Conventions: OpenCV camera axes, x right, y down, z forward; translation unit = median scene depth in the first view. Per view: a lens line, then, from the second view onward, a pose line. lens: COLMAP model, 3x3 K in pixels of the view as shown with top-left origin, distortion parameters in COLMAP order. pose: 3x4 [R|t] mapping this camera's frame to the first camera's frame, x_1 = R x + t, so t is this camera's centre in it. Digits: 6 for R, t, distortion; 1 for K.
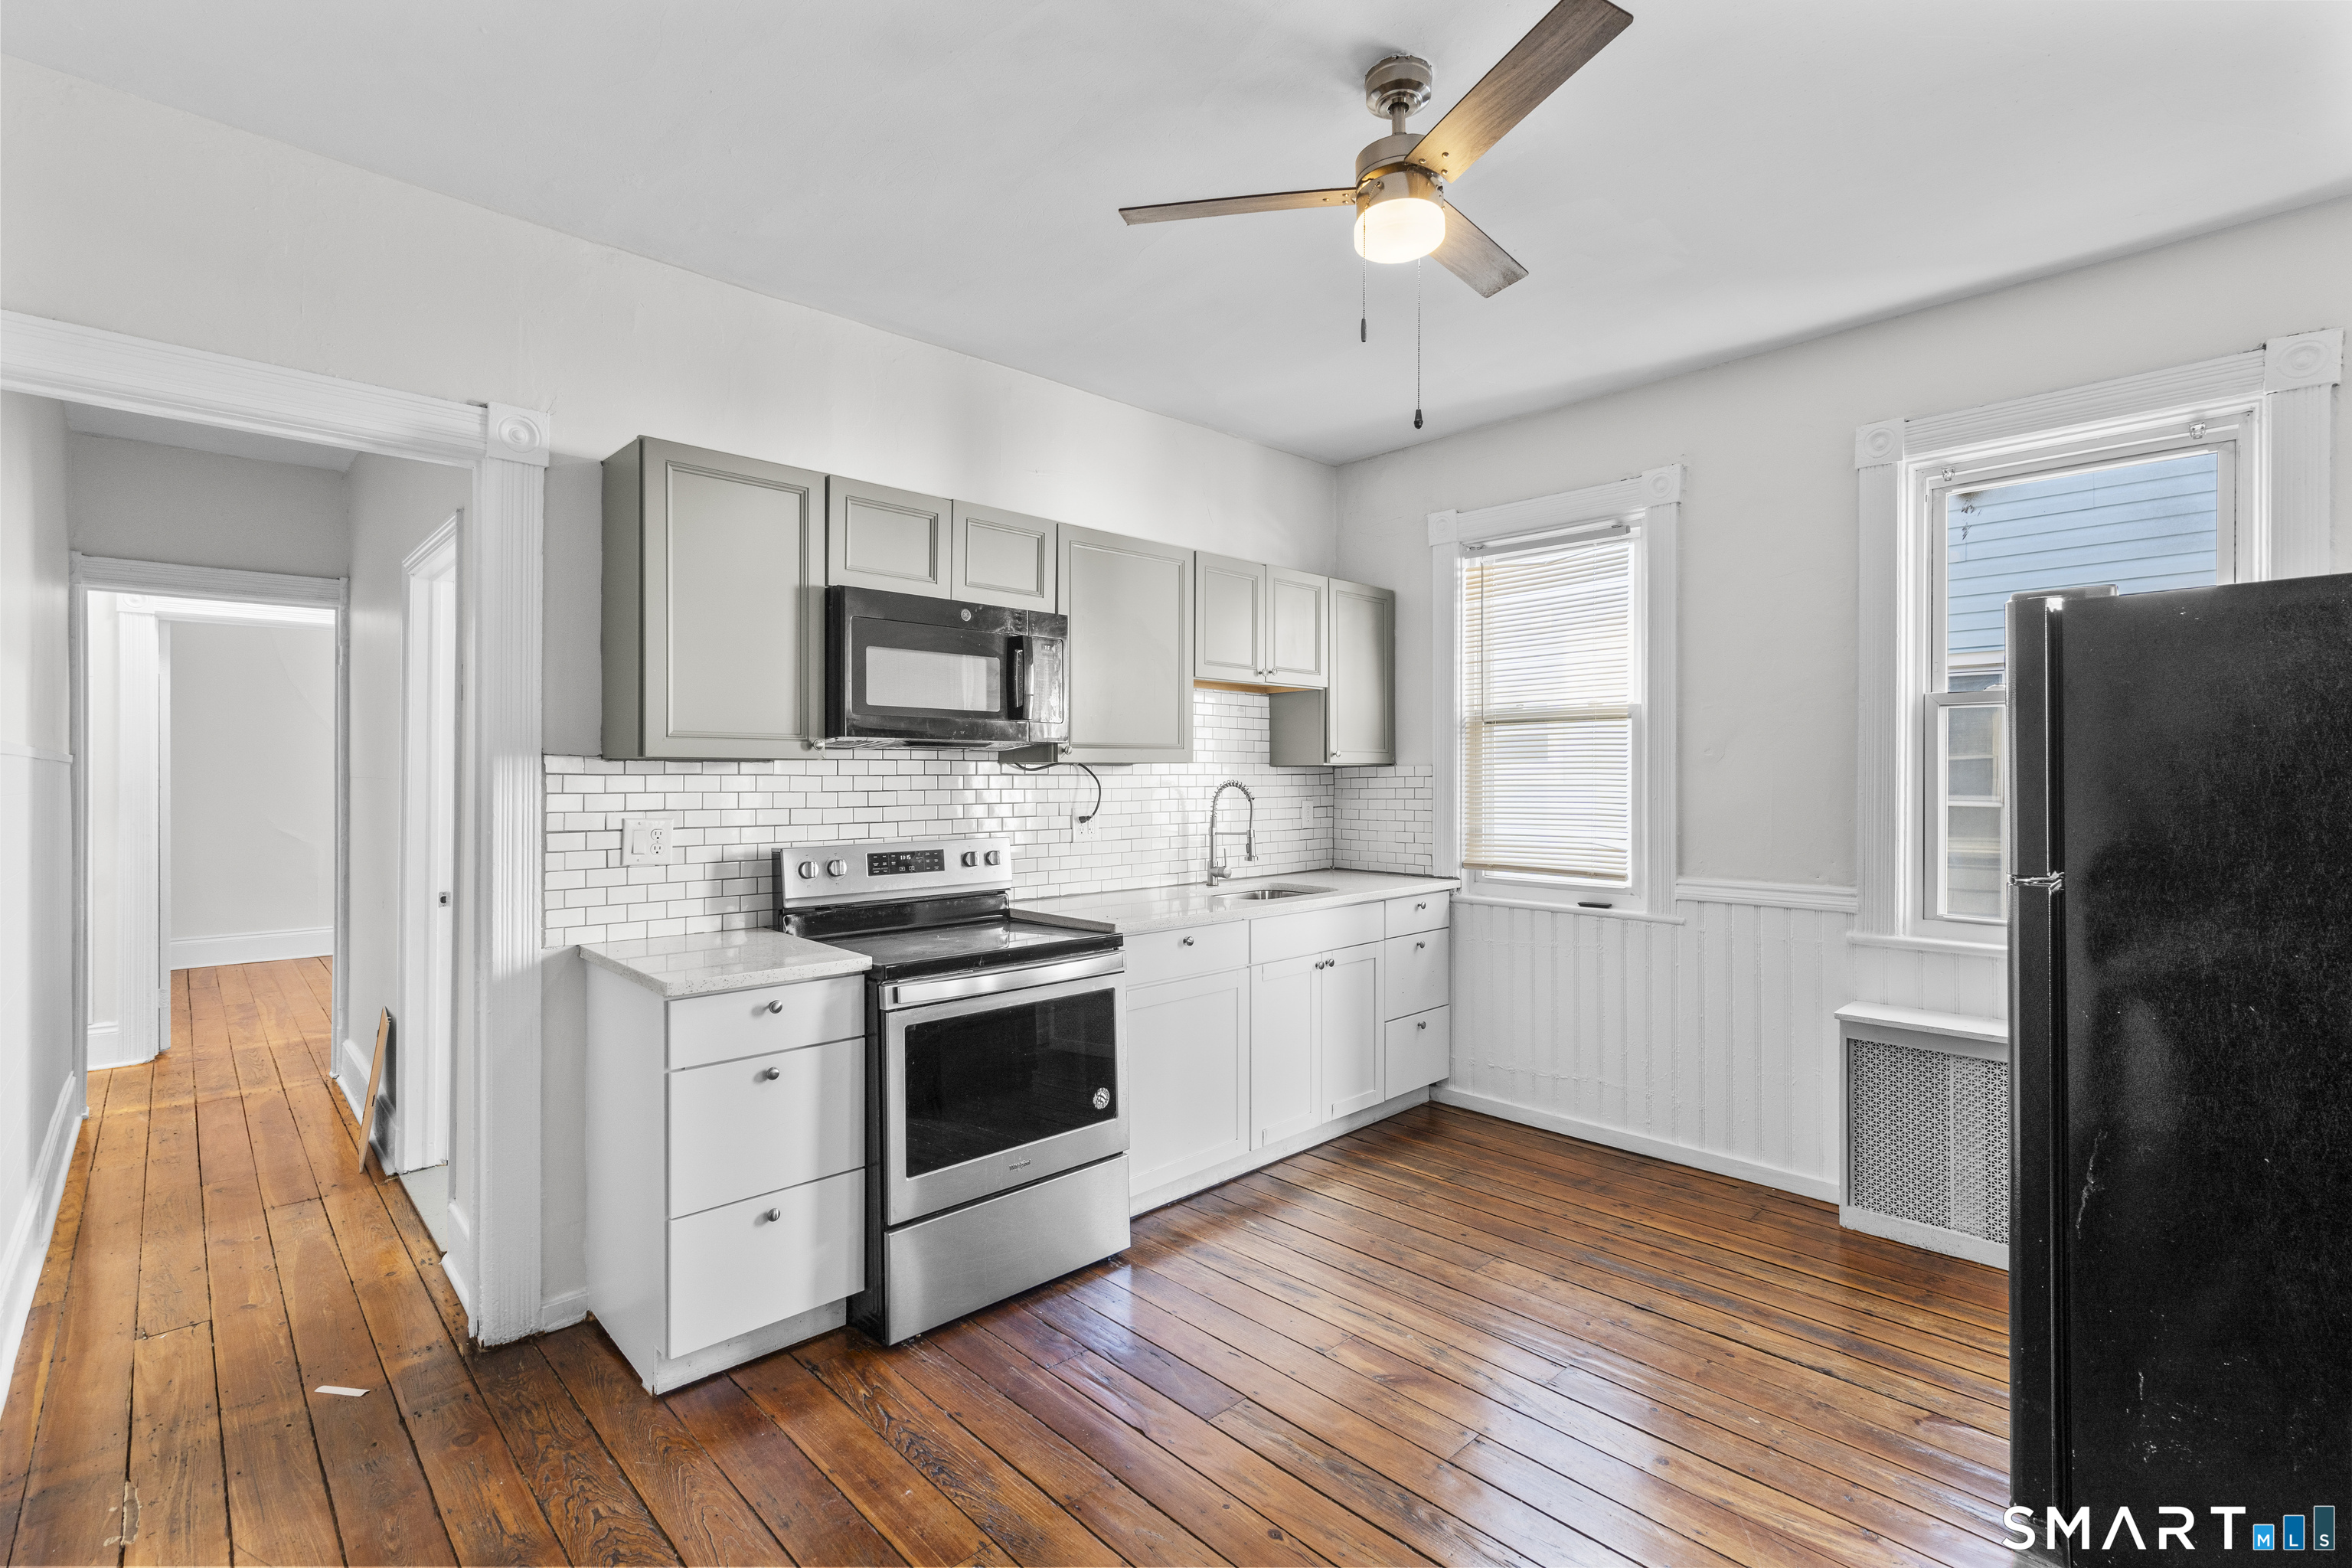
lens RADIAL K [[1060.5, 0, 1178.6], [0, 1060.5, 778.9], [0, 0, 1]] dist [-0.008793, 0.004582]
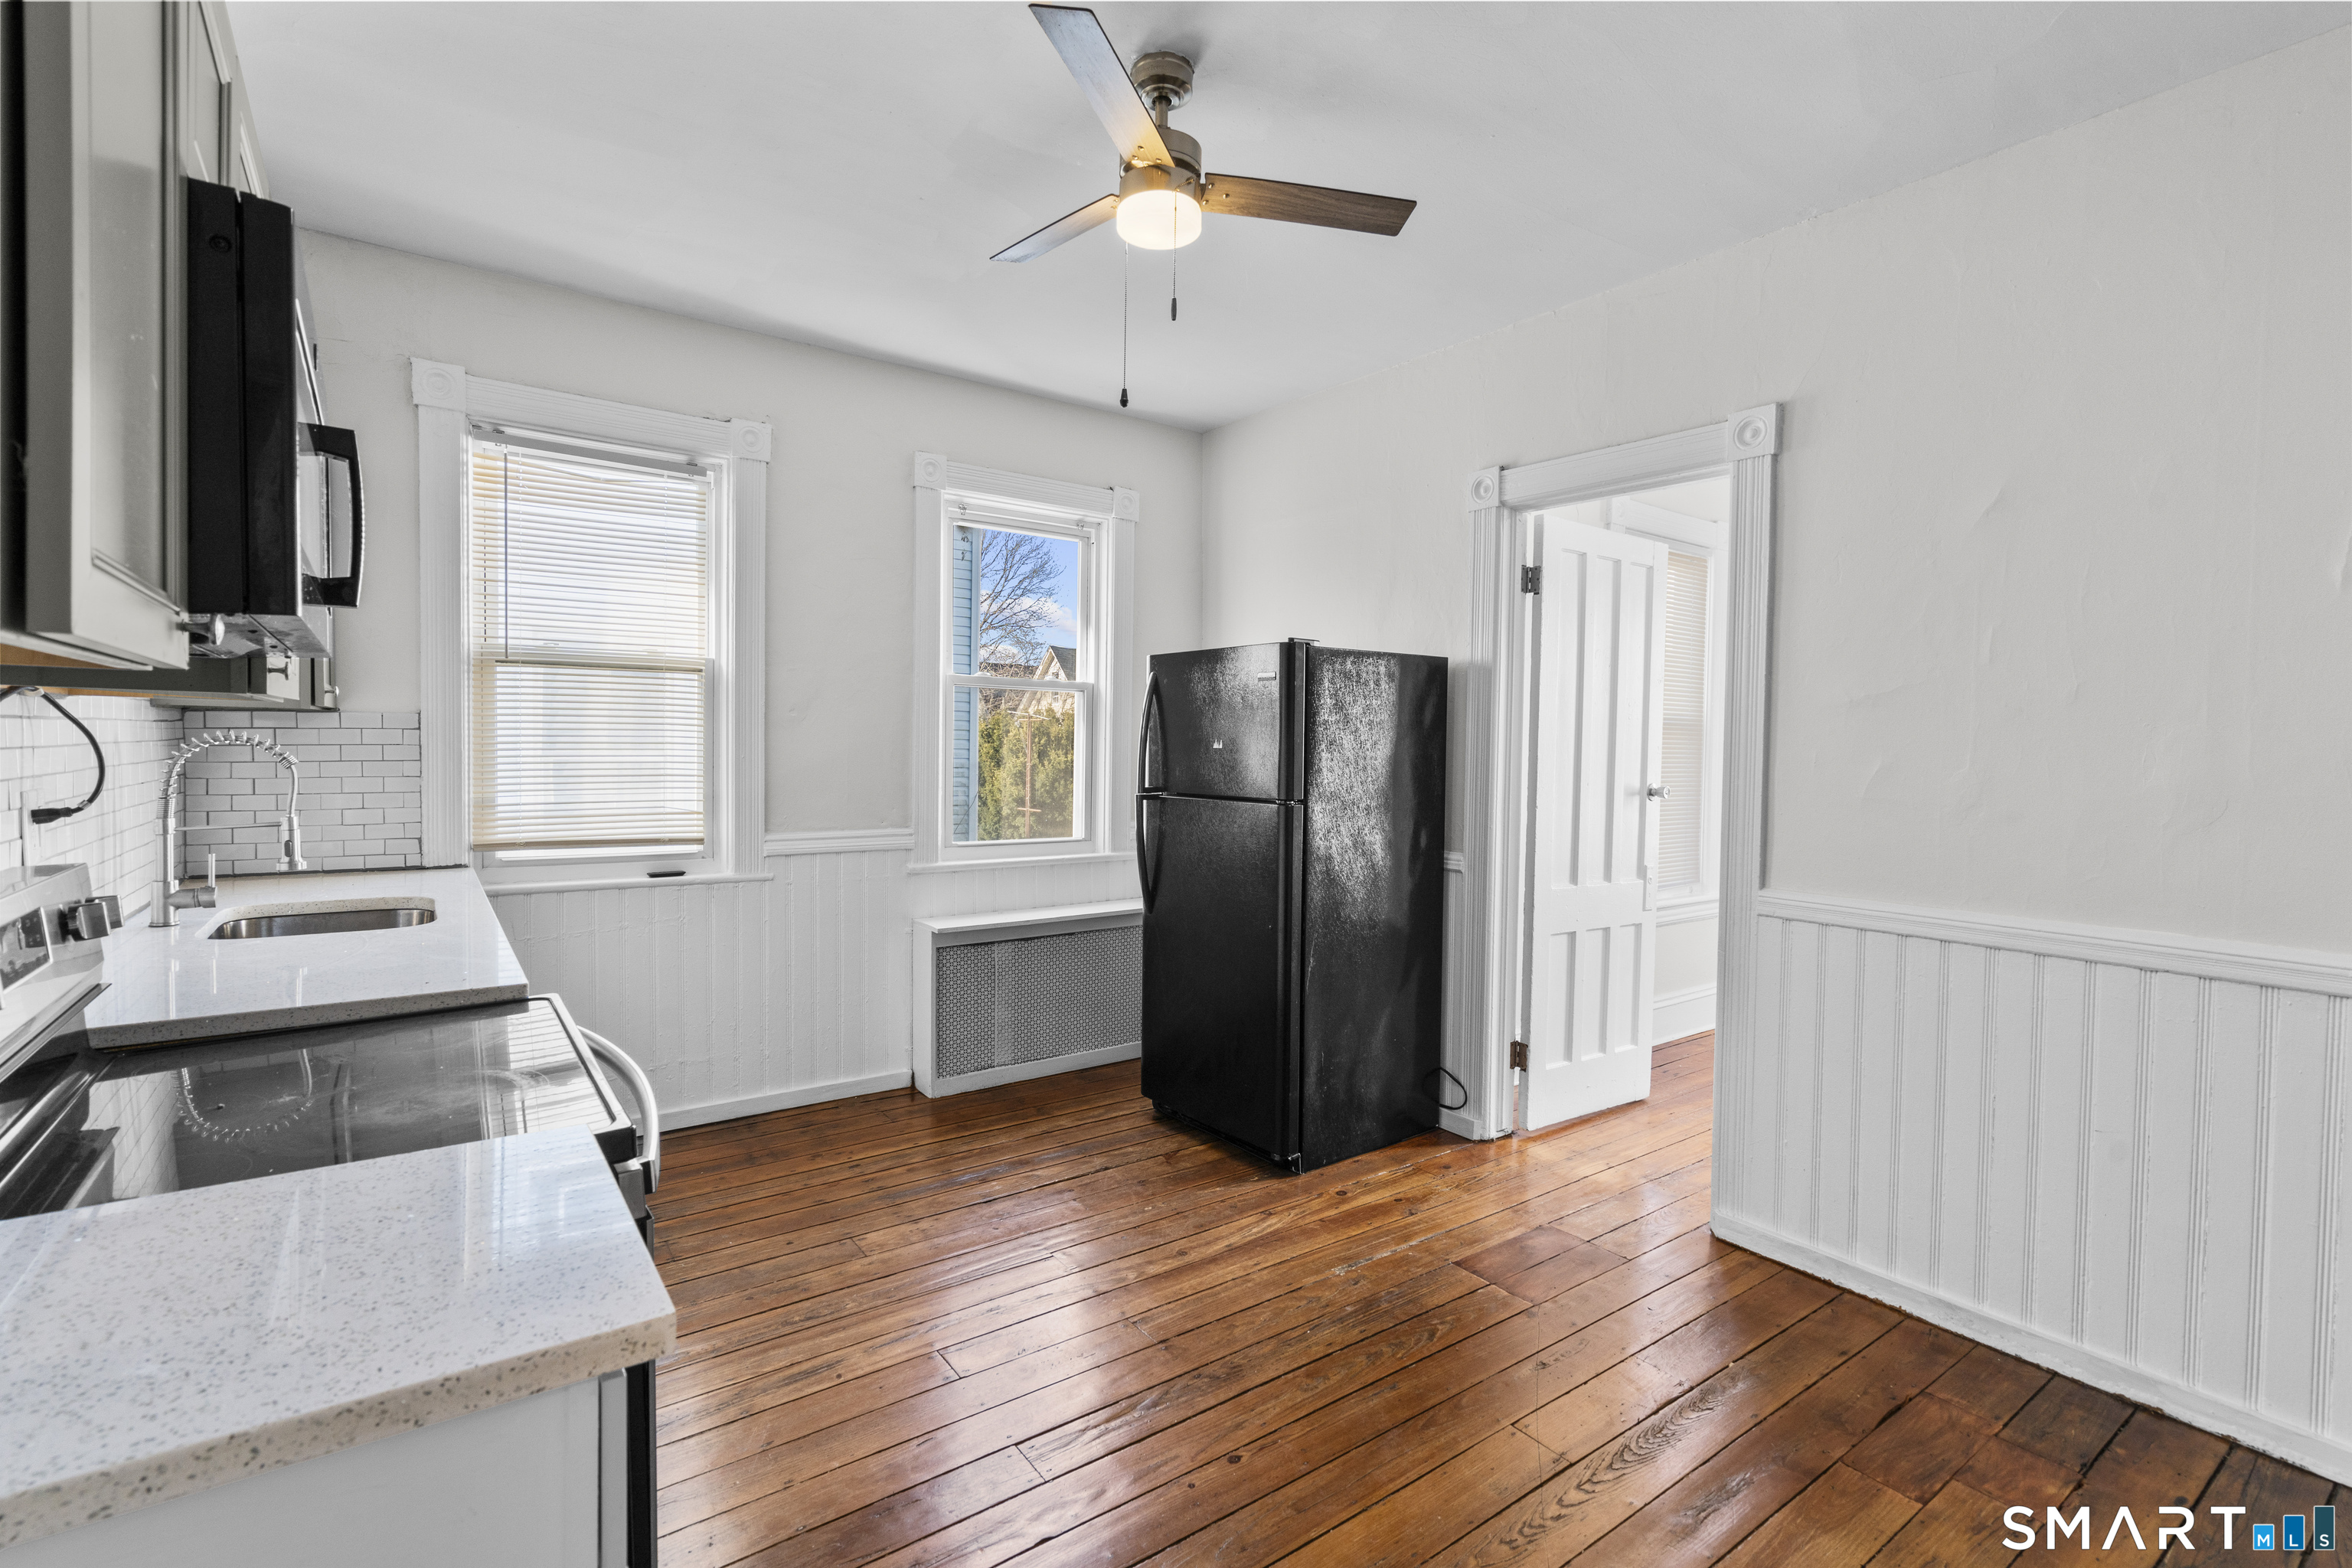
lens RADIAL K [[1062.2, 0, 1176.1], [0, 1062.2, 776.5], [0, 0, 1]] dist [-0.005832, 0.004470]
pose [[0.135814, -0.028249, 0.990332, -0.483726], [-0.013462, 0.999449, 0.030355, 0.001352], [-0.990643, -0.017455, 0.135359, 0.473391]]
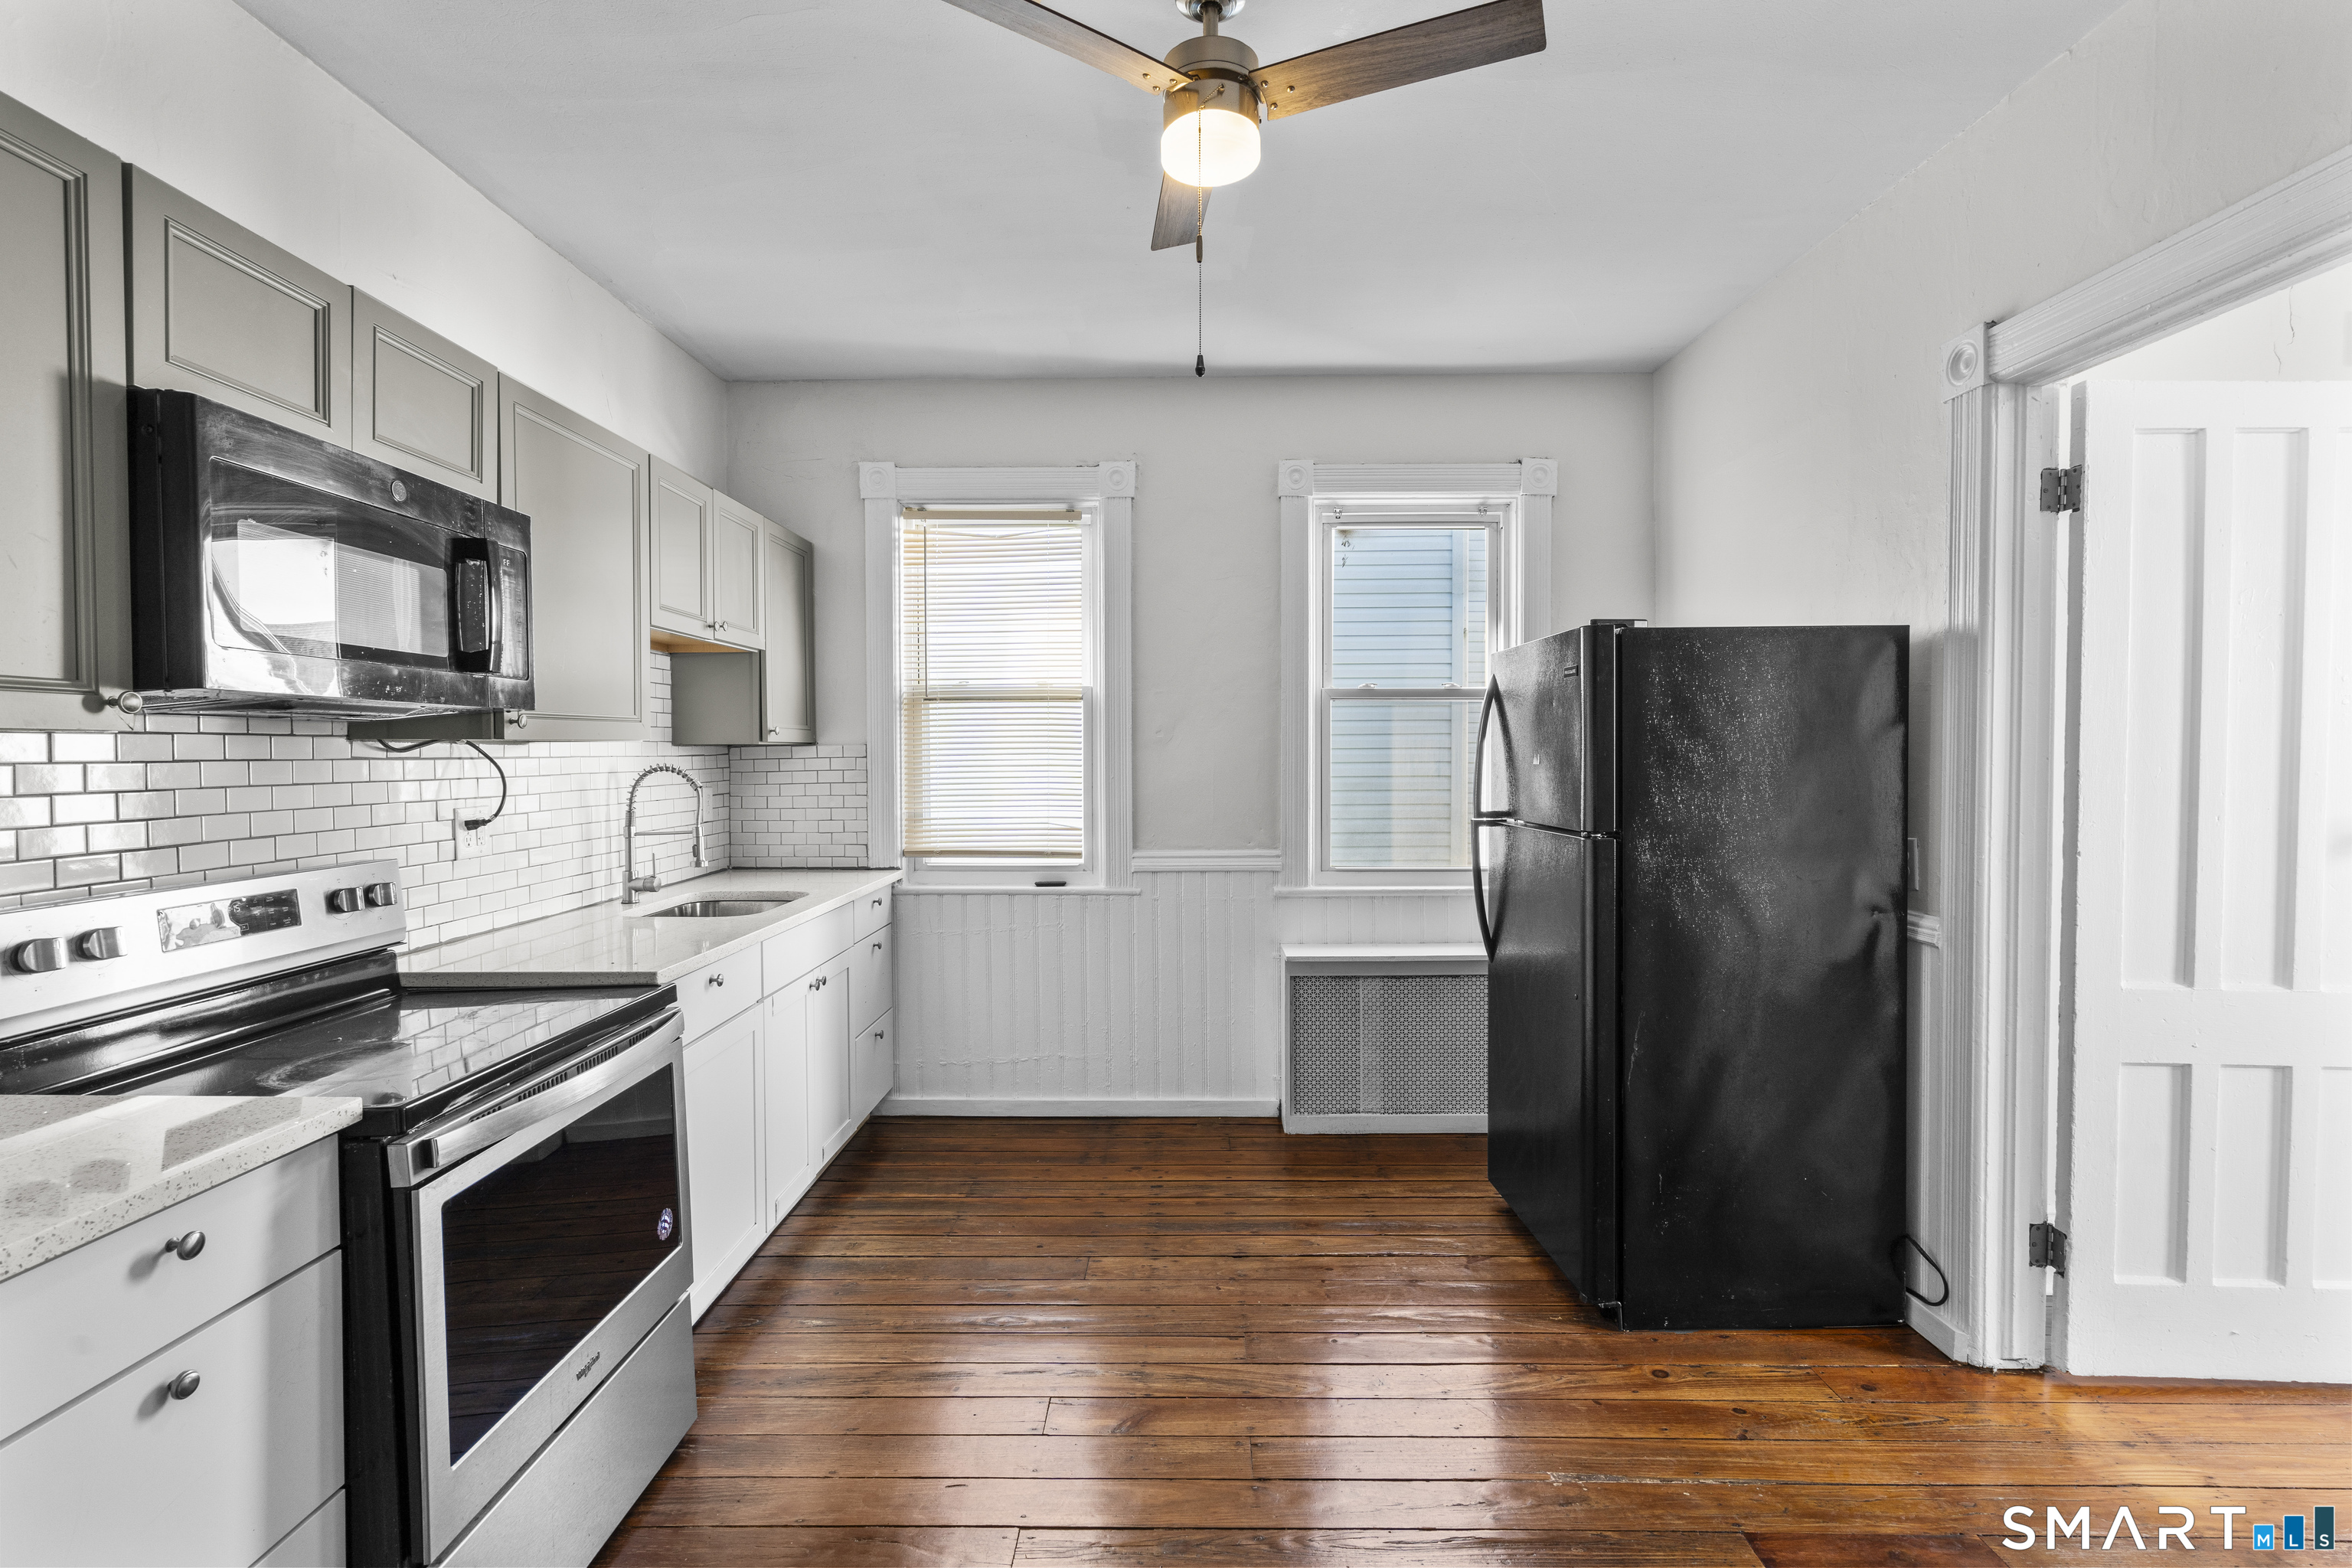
lens RADIAL K [[1062.2, 0, 1176.1], [0, 1062.2, 776.5], [0, 0, 1]] dist [-0.005832, 0.004470]
pose [[0.699340, -0.018164, 0.714558, -0.263649], [0.004770, 0.999773, 0.020746, -0.003938], [-0.714773, -0.011100, 0.699268, 0.220996]]
